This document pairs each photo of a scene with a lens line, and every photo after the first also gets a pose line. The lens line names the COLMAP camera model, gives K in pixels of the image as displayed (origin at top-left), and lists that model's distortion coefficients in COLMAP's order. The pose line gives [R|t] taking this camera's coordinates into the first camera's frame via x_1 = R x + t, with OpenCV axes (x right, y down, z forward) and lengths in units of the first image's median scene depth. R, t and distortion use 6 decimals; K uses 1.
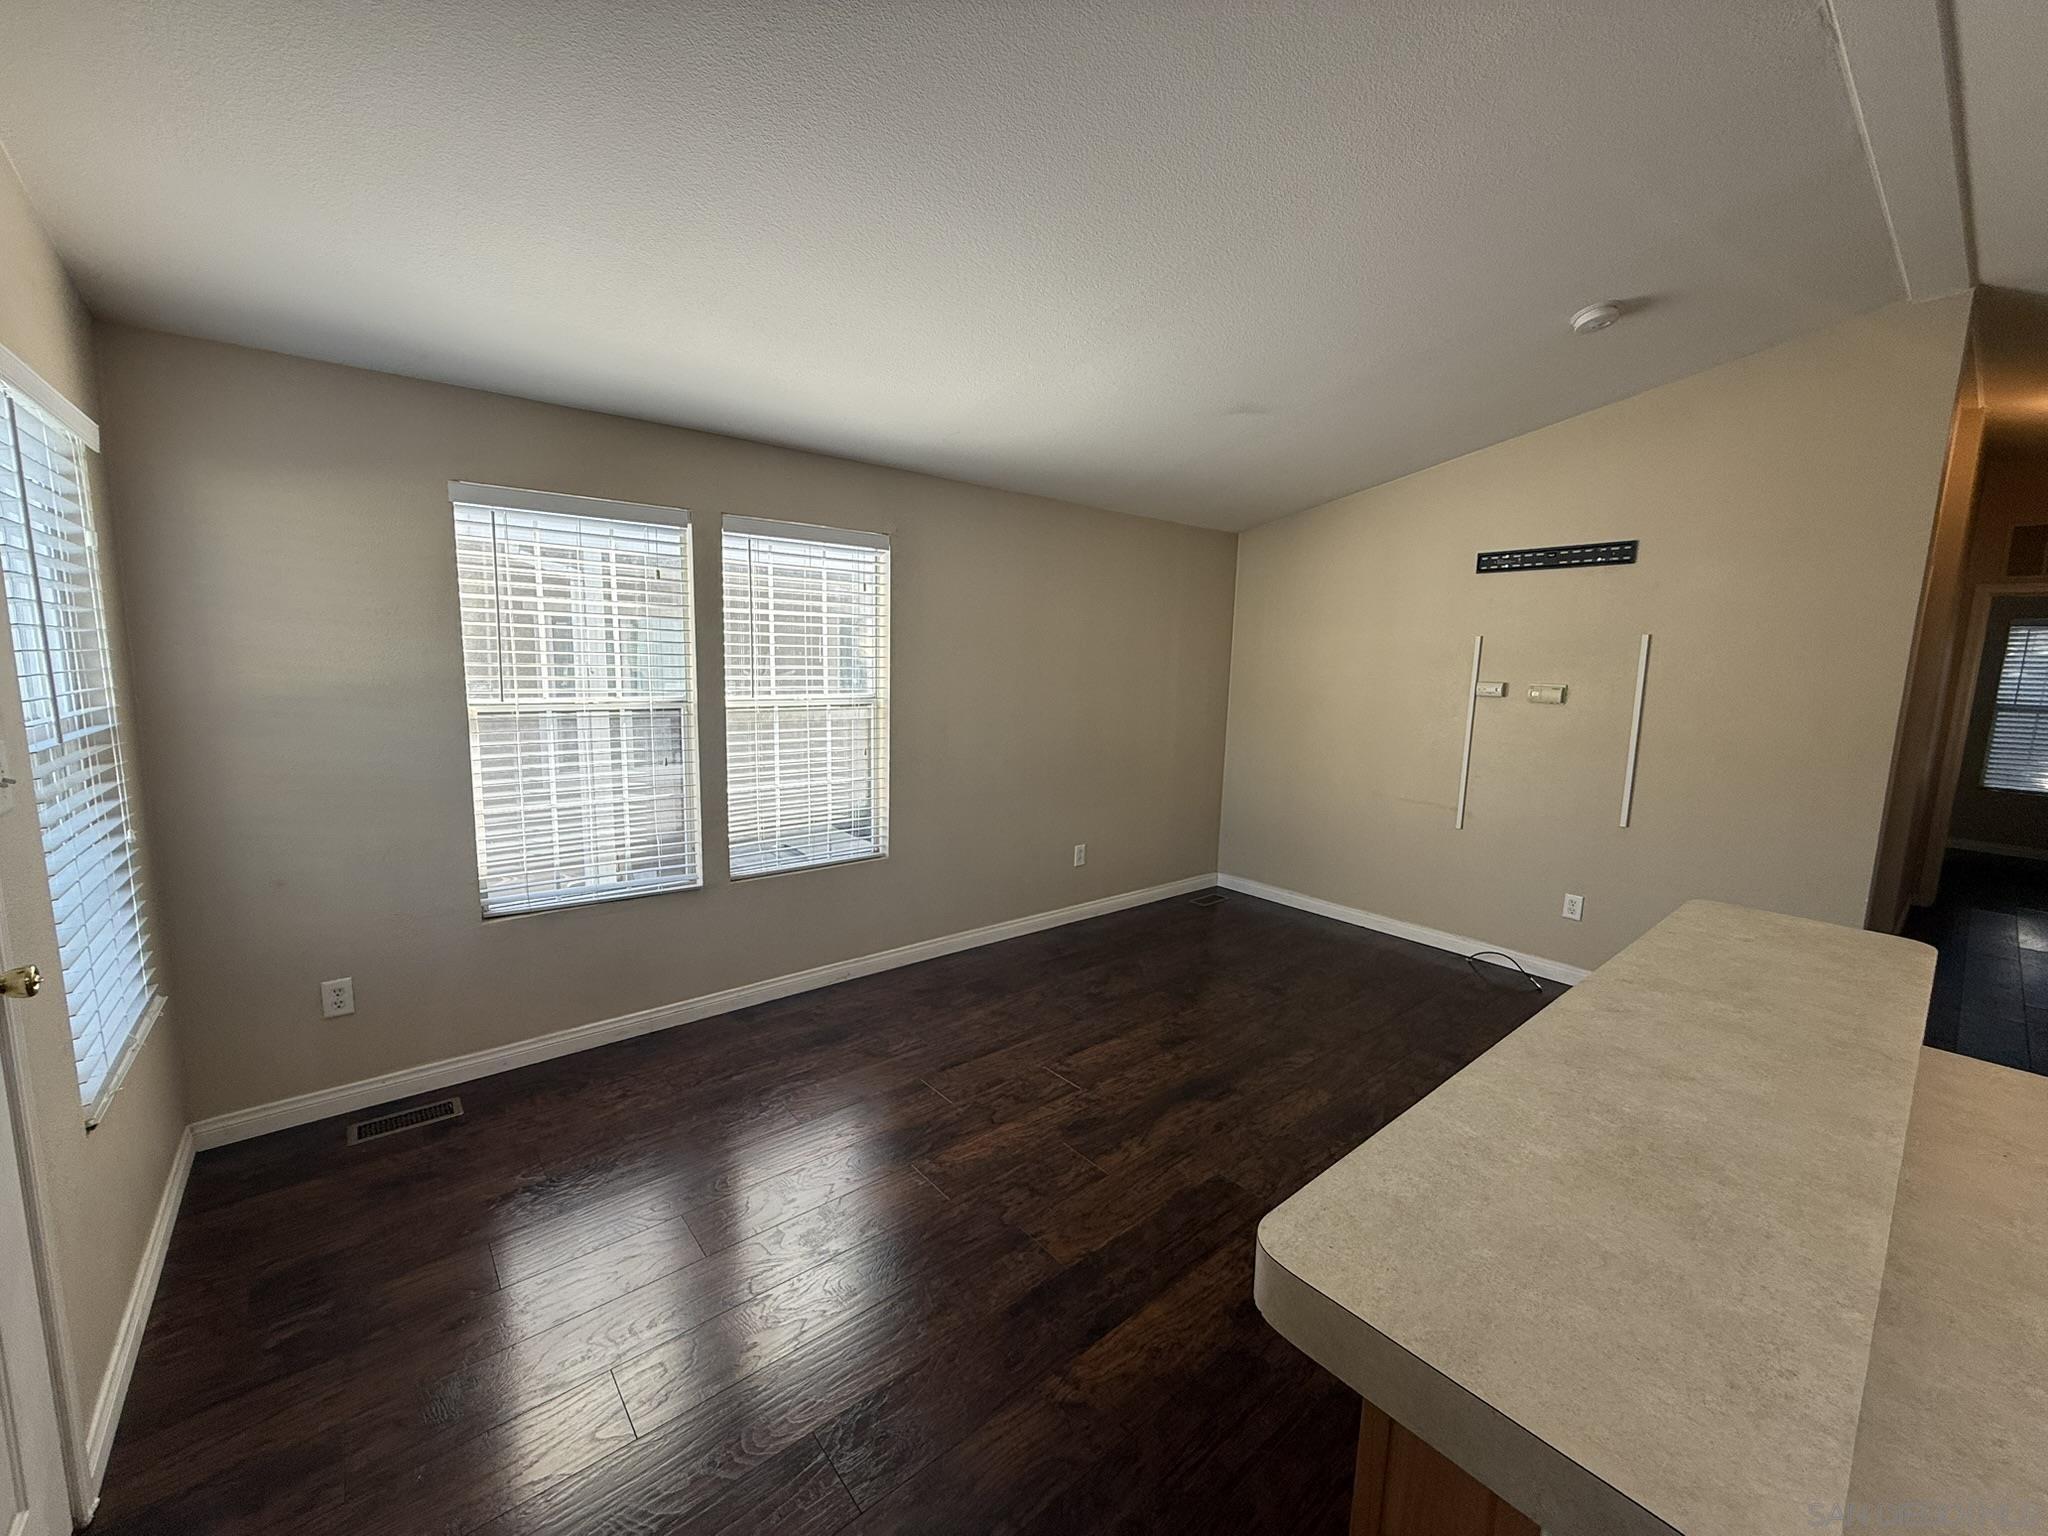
lens RADIAL K [[809.2, 0, 1024.0], [0, 809.2, 768.0], [0, 0, 1]] dist [-0.002939, 0.000314]
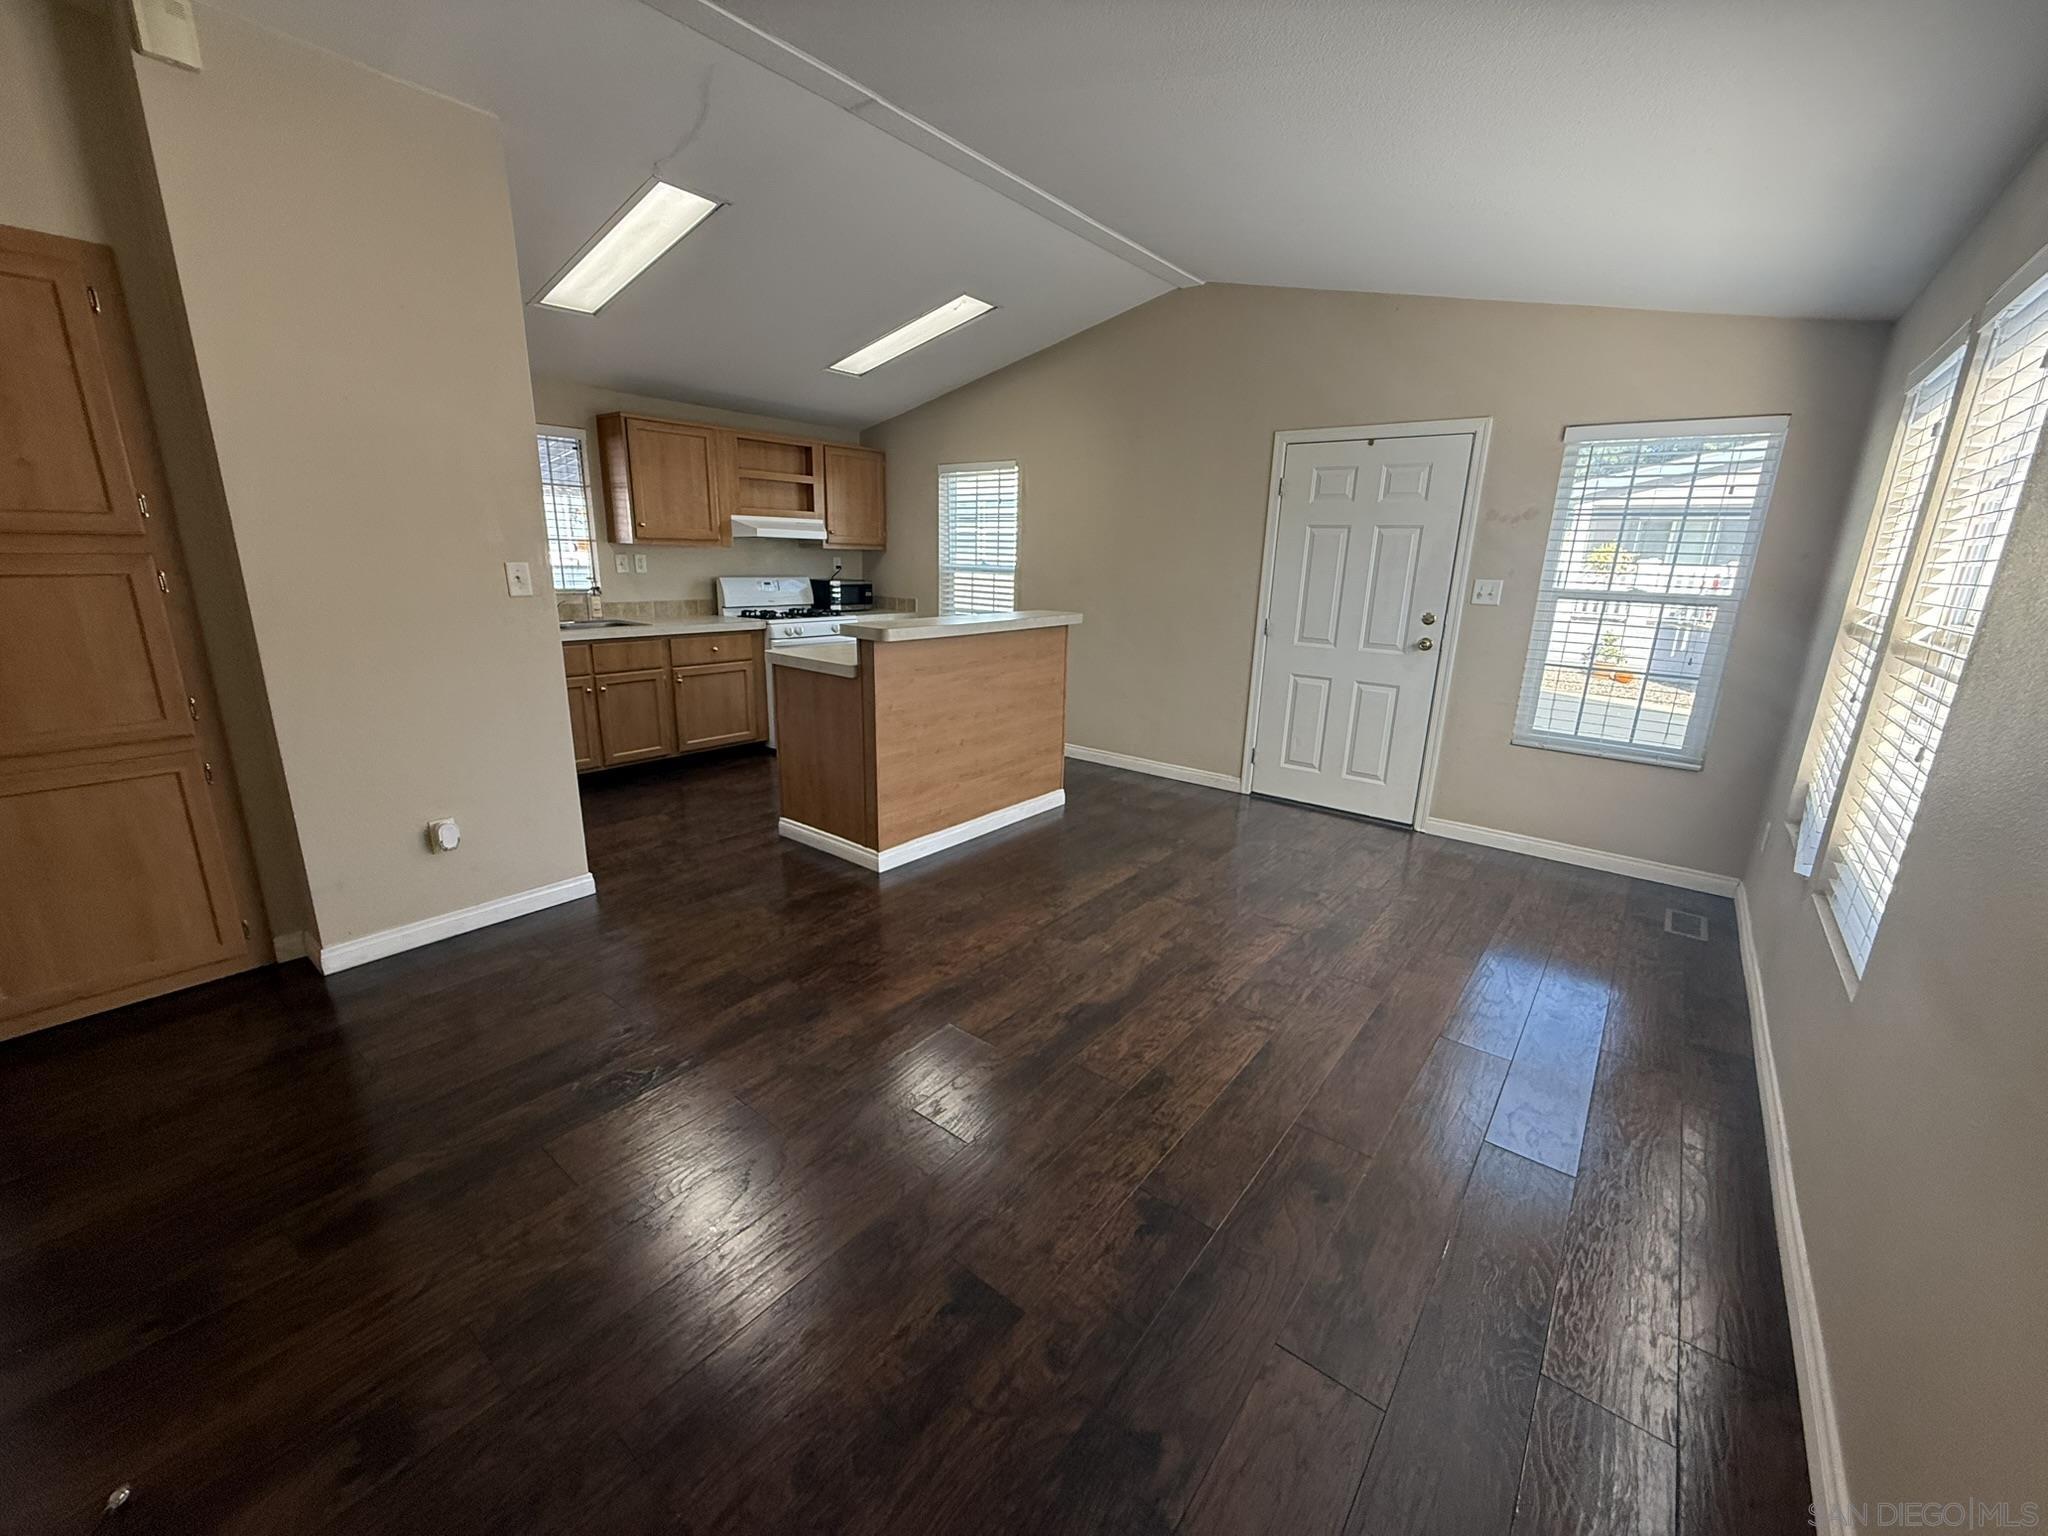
lens RADIAL K [[814.2, 0, 1017.2], [0, 814.2, 765.2], [0, 0, 1]] dist [-0.001875, 0.000313]
pose [[-0.979878, -0.001391, -0.199594, 0.438242], [-0.078177, 0.922758, 0.377368, -0.168623], [0.183652, 0.385378, -0.904299, 1.511523]]
